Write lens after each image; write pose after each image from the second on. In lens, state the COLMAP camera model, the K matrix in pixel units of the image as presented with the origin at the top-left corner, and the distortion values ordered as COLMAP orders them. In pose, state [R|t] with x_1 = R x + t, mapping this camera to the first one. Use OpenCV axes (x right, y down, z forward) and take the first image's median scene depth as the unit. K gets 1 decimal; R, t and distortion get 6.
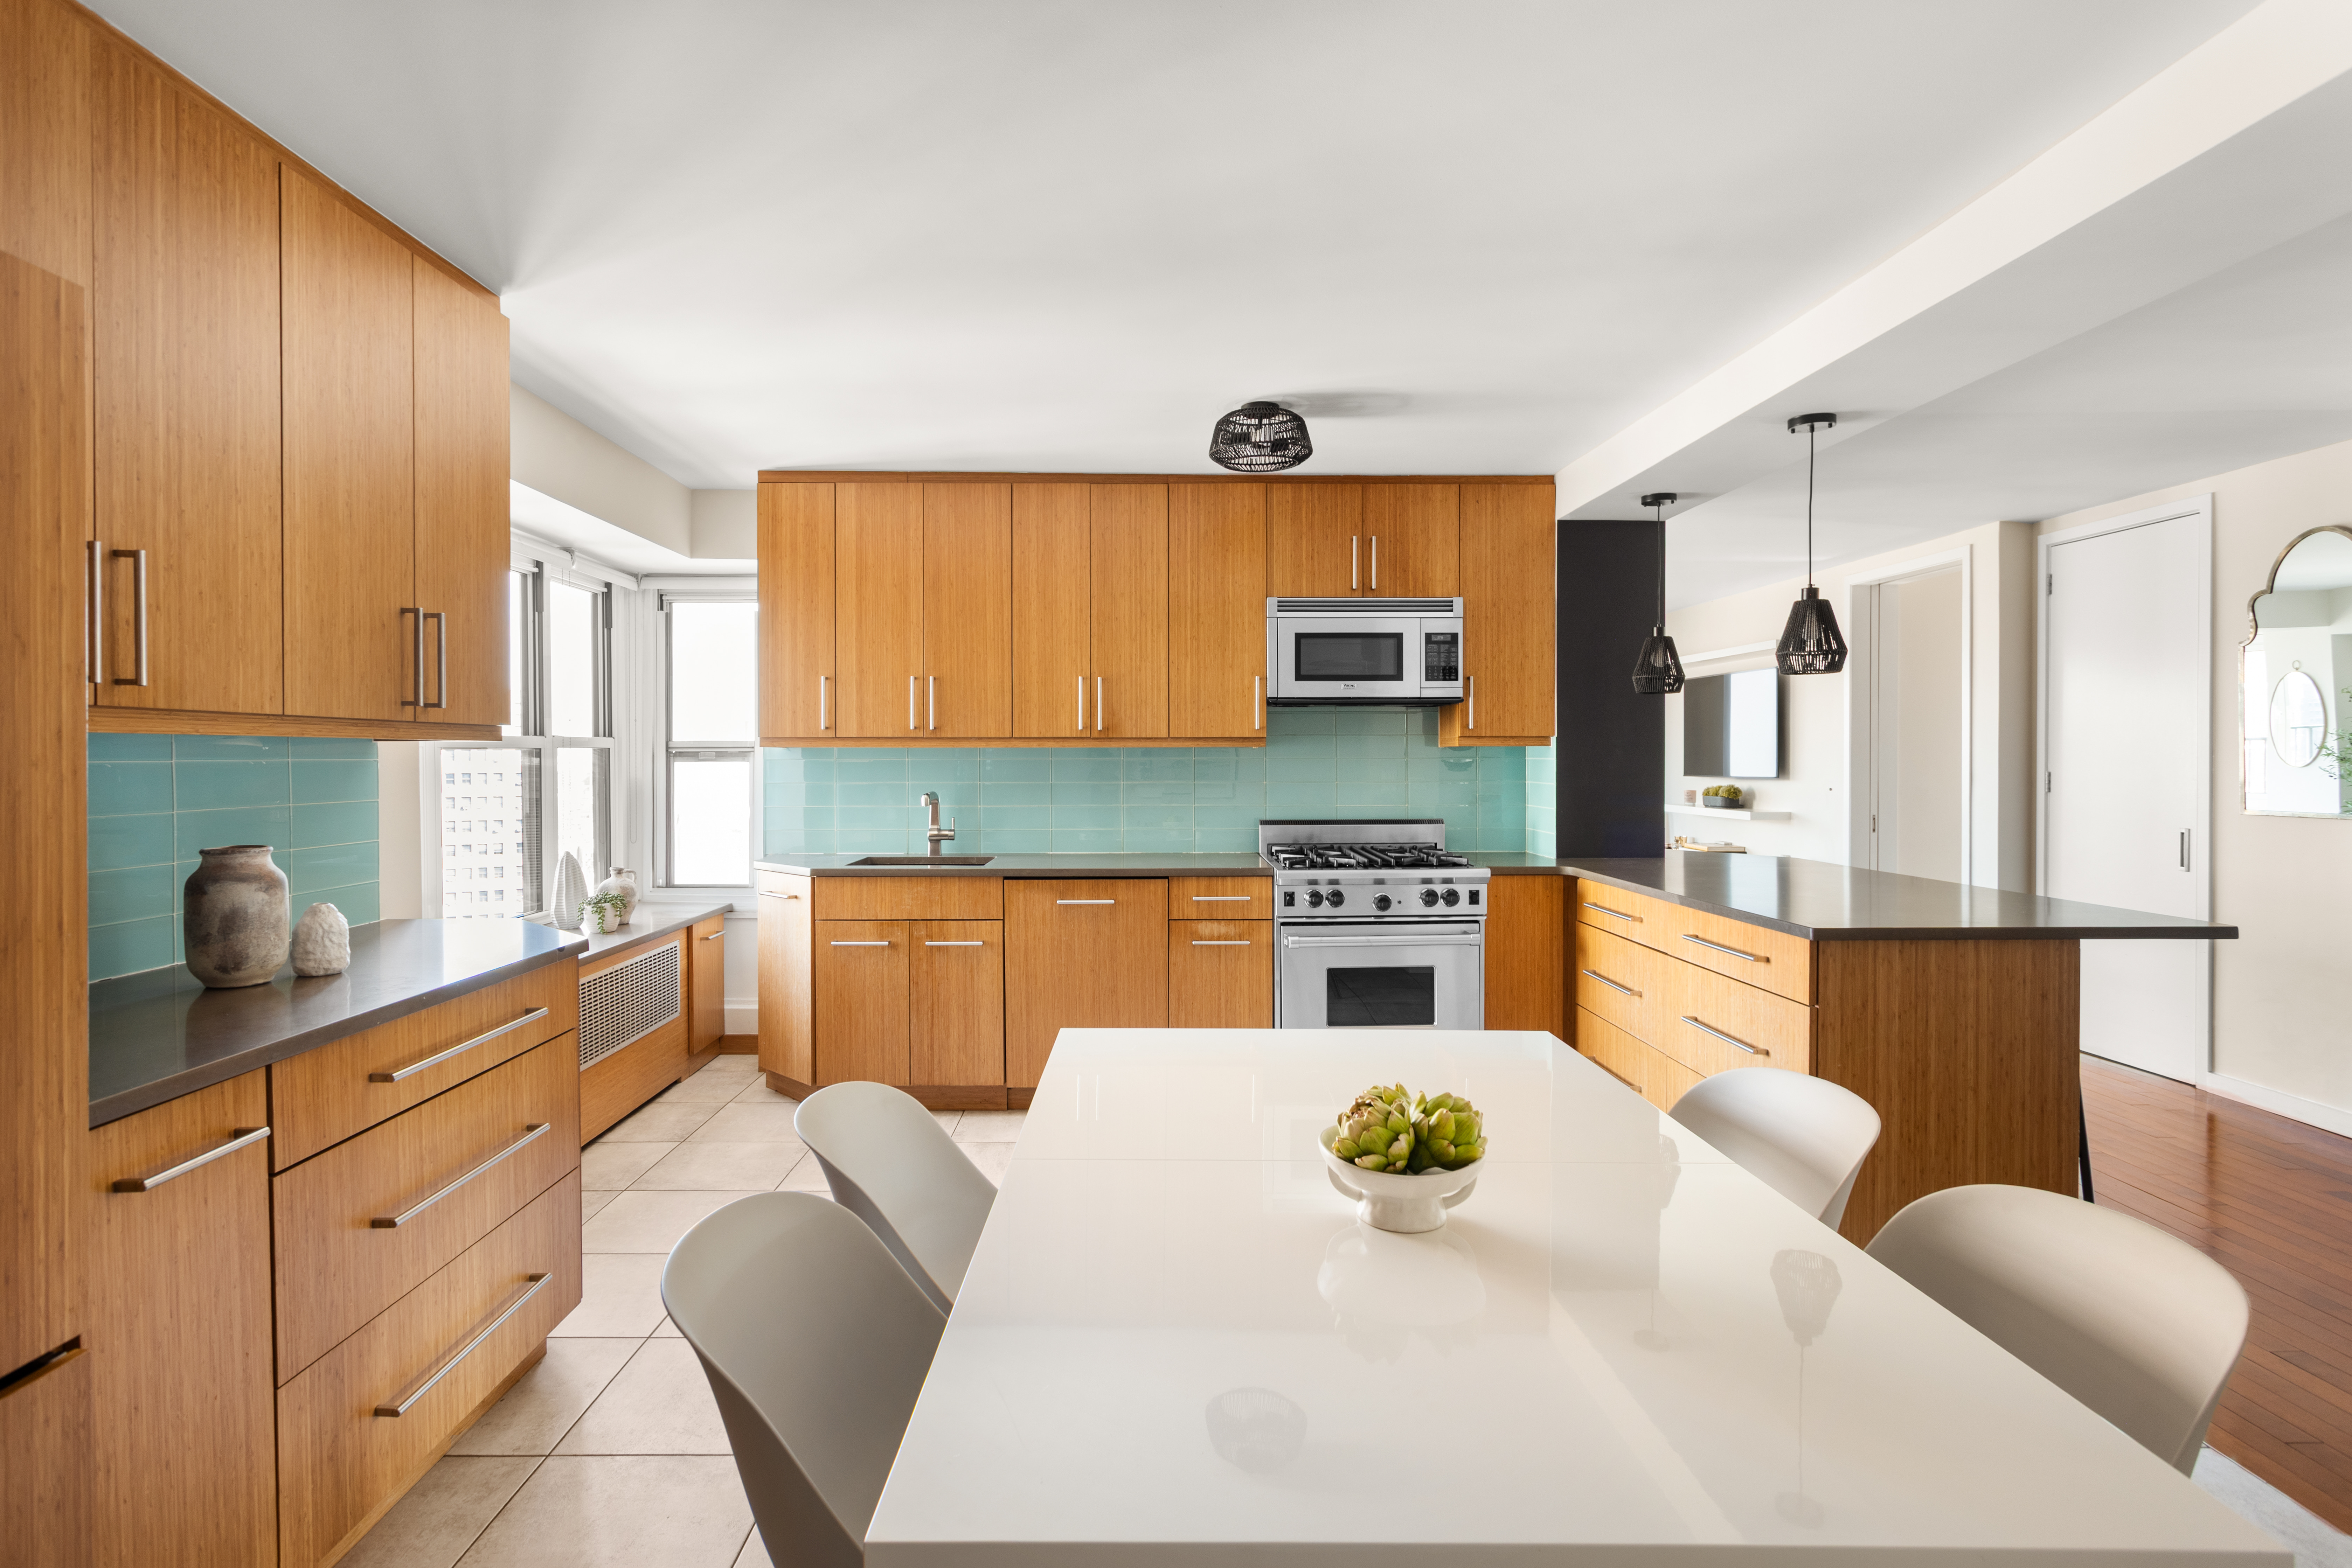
lens RADIAL K [[1152.8, 0, 1176.0], [0, 1152.8, 784.0], [0, 0, 1]] dist [0.001172, 0.000166]
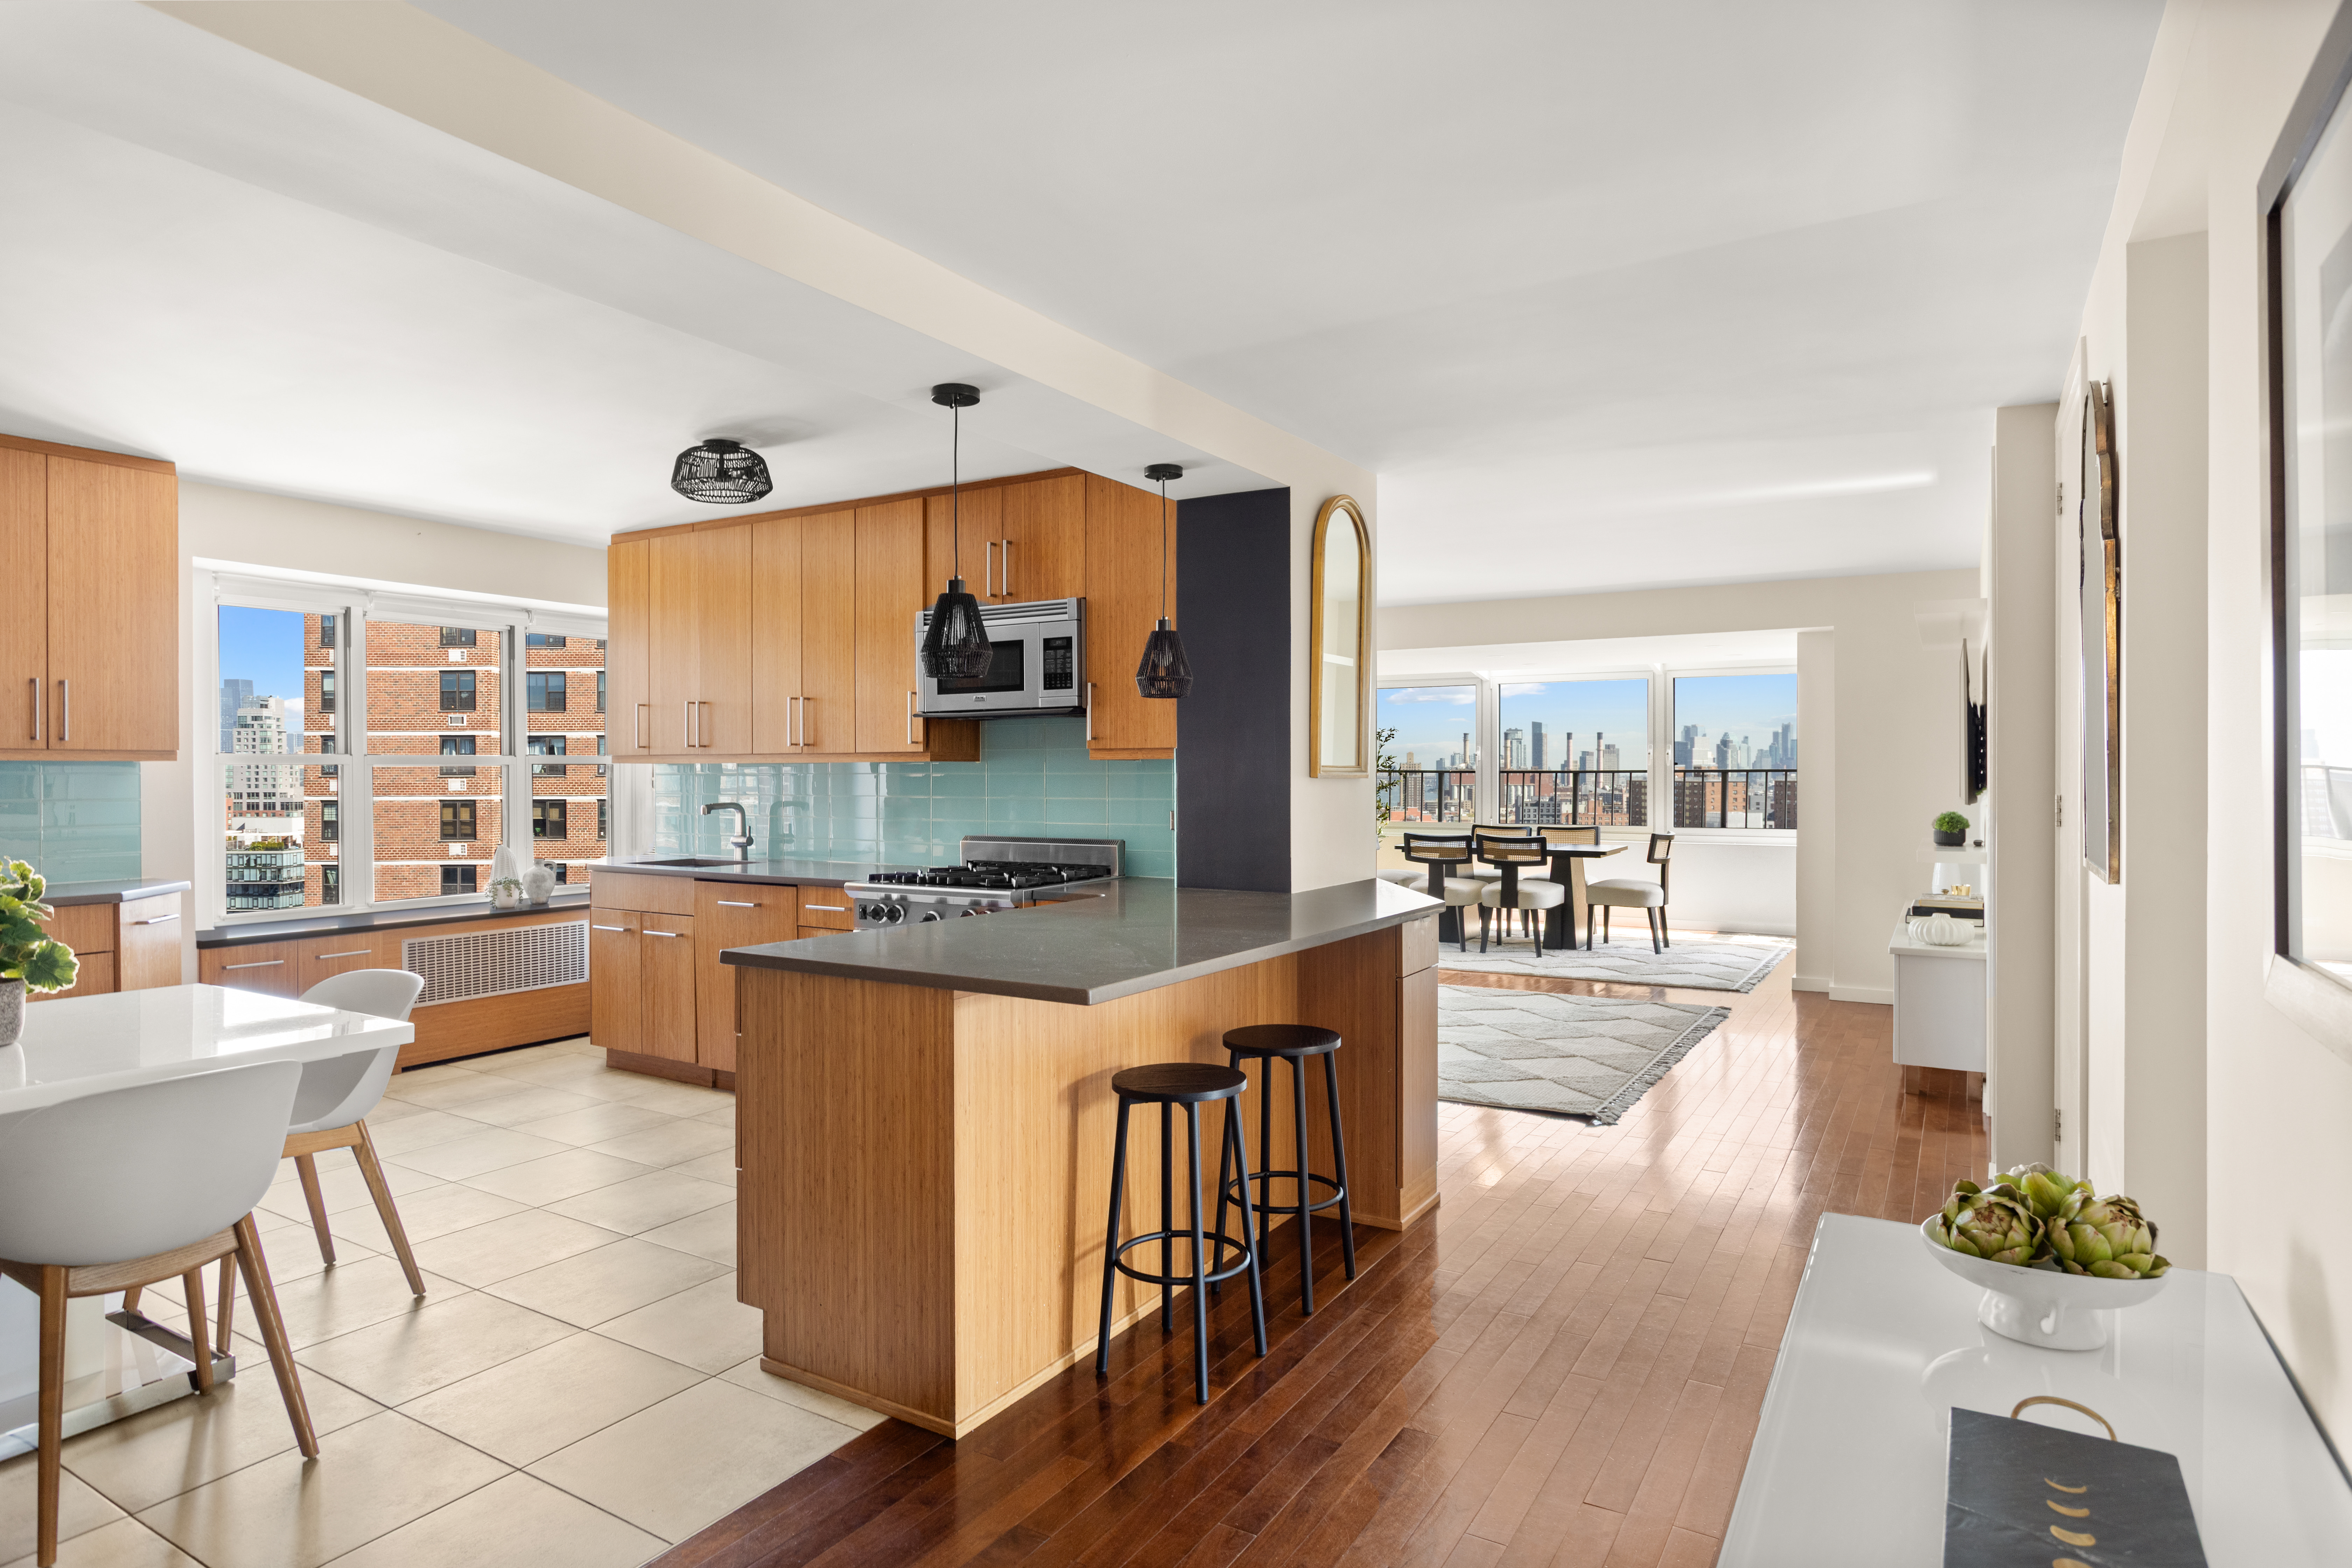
lens RADIAL K [[1298.7, 0, 1176.0], [0, 1298.7, 784.0], [0, 0, 1]] dist [-0.000266, 0.000488]
pose [[0.842808, 0.006423, -0.538176, 0.874391], [-0.012460, 0.999894, -0.007579, -0.006458], [0.538070, 0.013093, 0.842799, 0.174508]]
